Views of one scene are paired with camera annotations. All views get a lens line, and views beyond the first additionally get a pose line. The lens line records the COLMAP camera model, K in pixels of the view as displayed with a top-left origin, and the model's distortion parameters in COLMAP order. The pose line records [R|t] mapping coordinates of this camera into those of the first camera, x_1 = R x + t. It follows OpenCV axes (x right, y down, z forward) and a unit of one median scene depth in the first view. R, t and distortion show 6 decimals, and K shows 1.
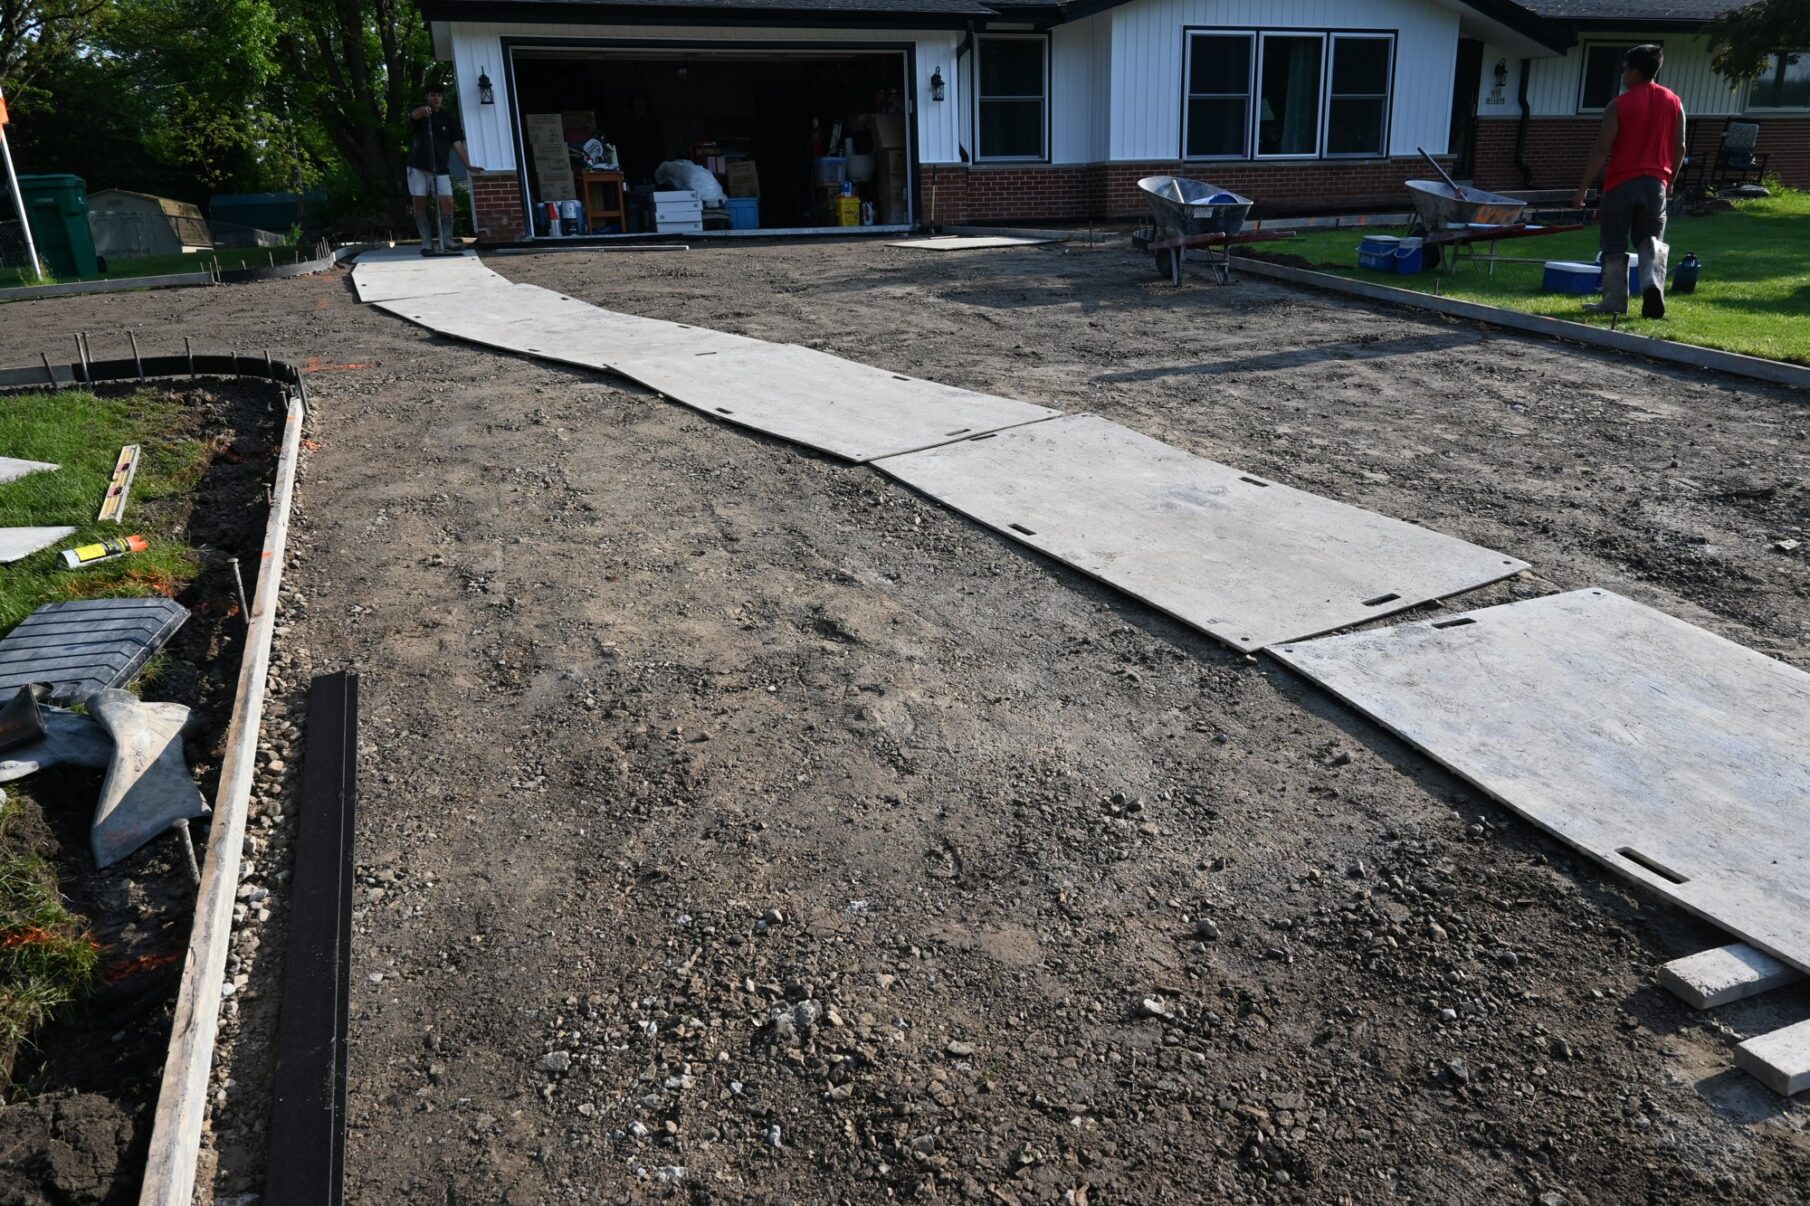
lens RADIAL K [[1245.1, 0, 928.8], [0, 1245.1, 613.8], [0, 0, 1]] dist [-0.007194, 0.002908]
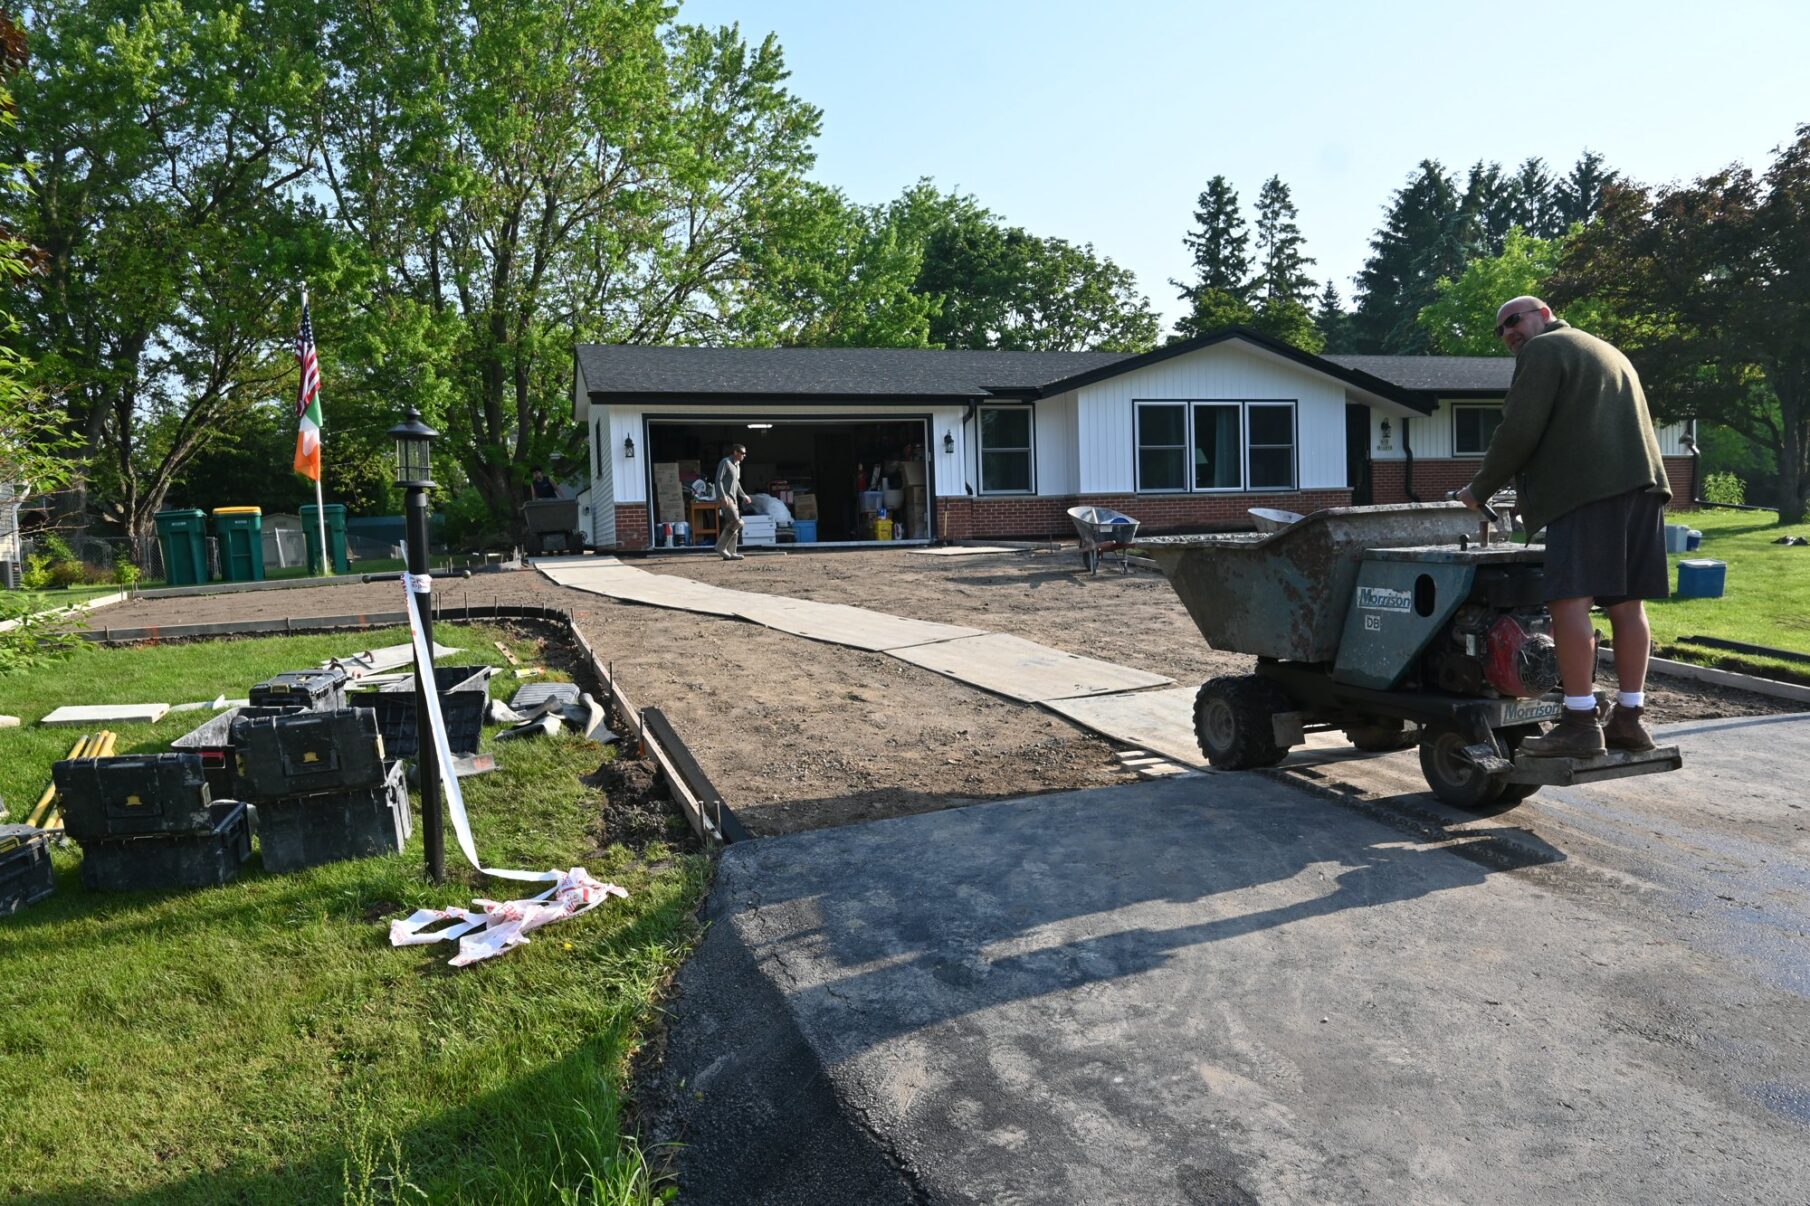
lens RADIAL K [[1245.1, 0, 928.8], [0, 1245.1, 613.8], [0, 0, 1]] dist [-0.007194, 0.002908]
pose [[0.999450, 0.001140, -0.033143, 0.030502], [-0.009224, 0.969526, -0.244814, 0.097668], [0.031853, 0.244985, 0.969003, -0.291826]]
